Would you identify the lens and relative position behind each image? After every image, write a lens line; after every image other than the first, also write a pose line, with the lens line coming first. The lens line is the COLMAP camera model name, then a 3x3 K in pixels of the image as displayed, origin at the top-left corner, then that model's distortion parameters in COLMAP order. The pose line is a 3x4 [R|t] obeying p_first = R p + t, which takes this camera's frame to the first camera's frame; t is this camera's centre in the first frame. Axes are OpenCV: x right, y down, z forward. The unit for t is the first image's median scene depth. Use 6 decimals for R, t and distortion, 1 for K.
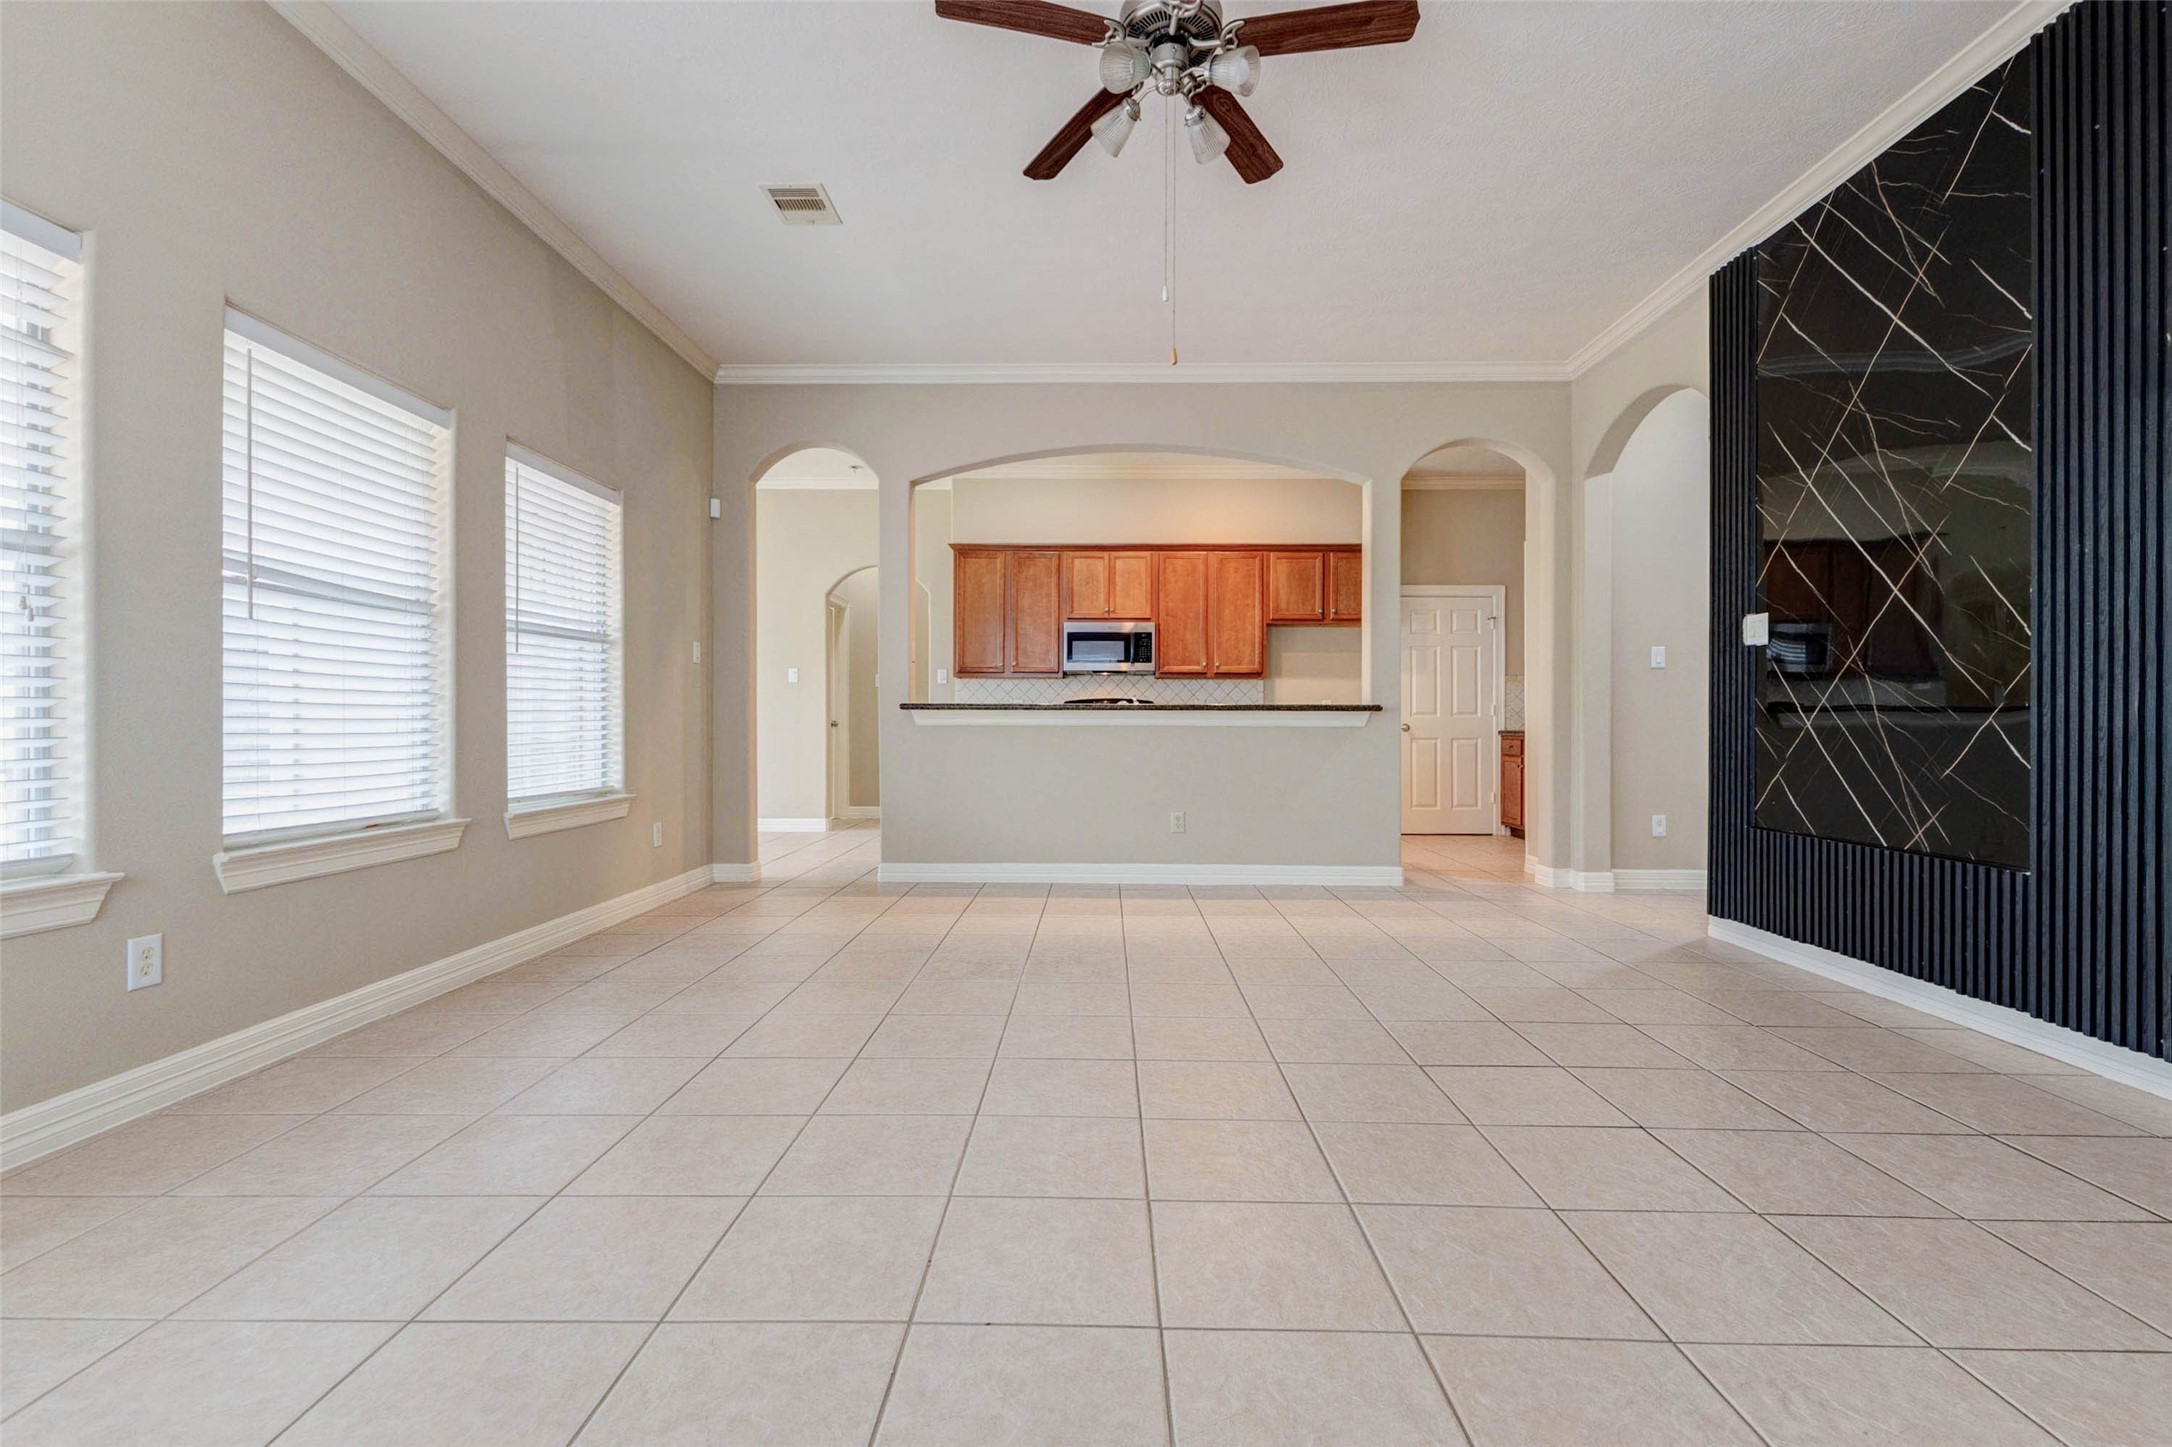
lens RADIAL K [[958.4, 0, 1120.9], [0, 958.4, 717.0], [0, 0, 1]] dist [0.005696, -0.001389]
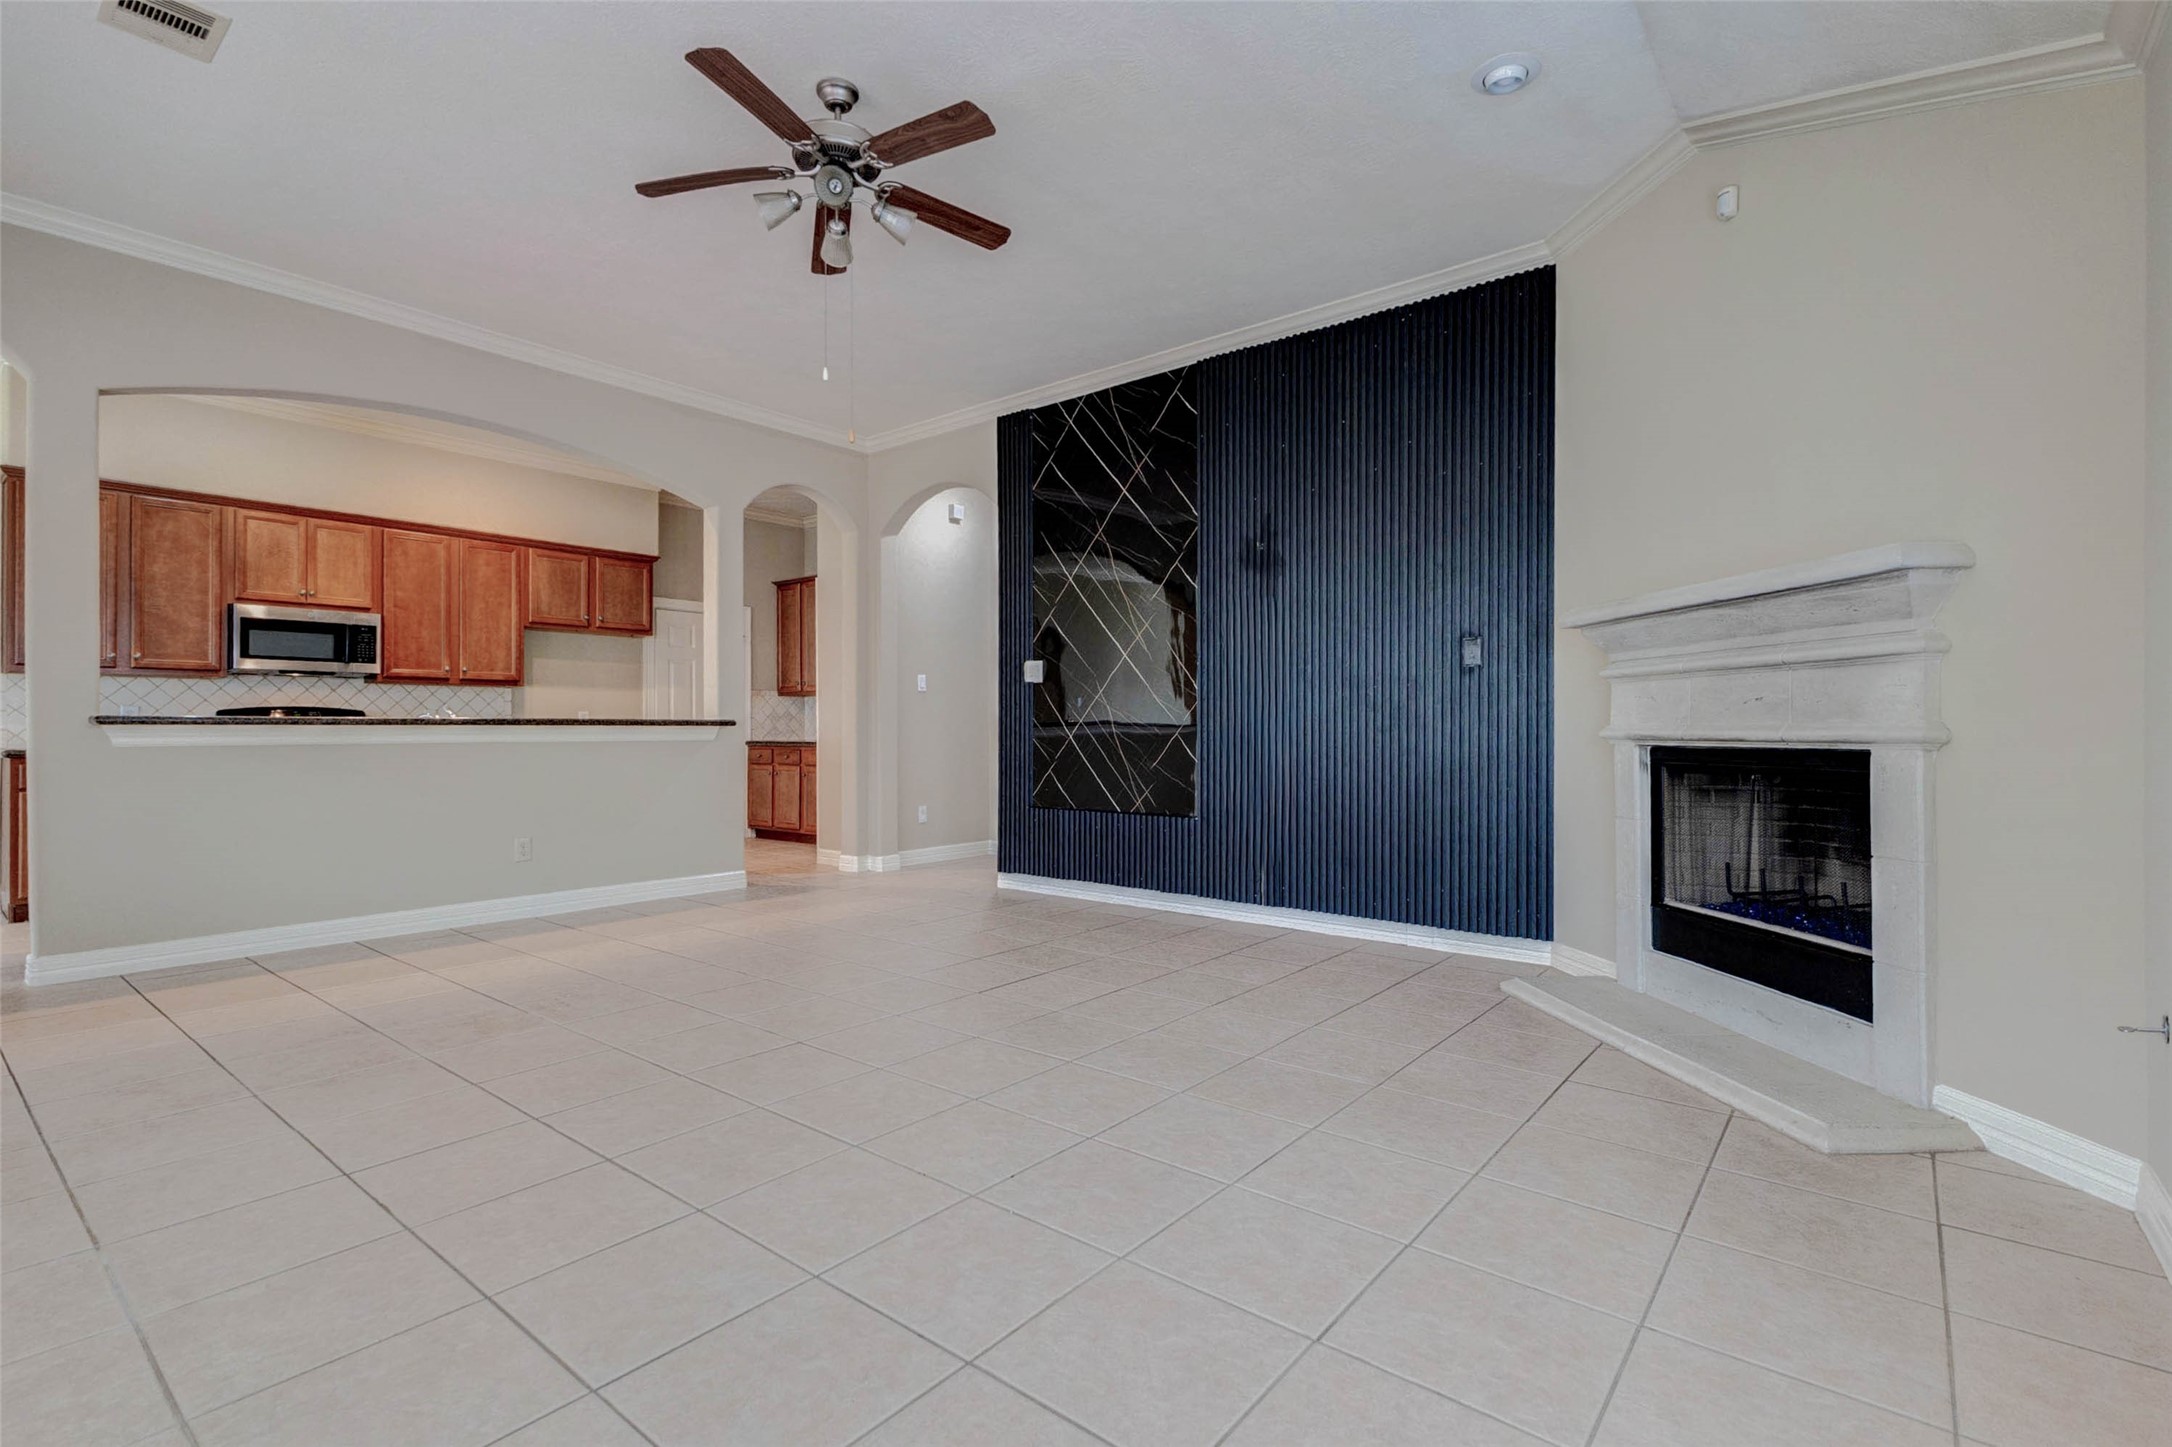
lens RADIAL K [[958.4, 0, 1117.5], [0, 958.4, 716.2], [0, 0, 1]] dist [0.005696, -0.001389]
pose [[0.612302, 0.007270, 0.790591, -0.245334], [-0.001306, 0.999966, -0.008183, -0.006746], [-0.790623, 0.003978, 0.612290, 0.003105]]
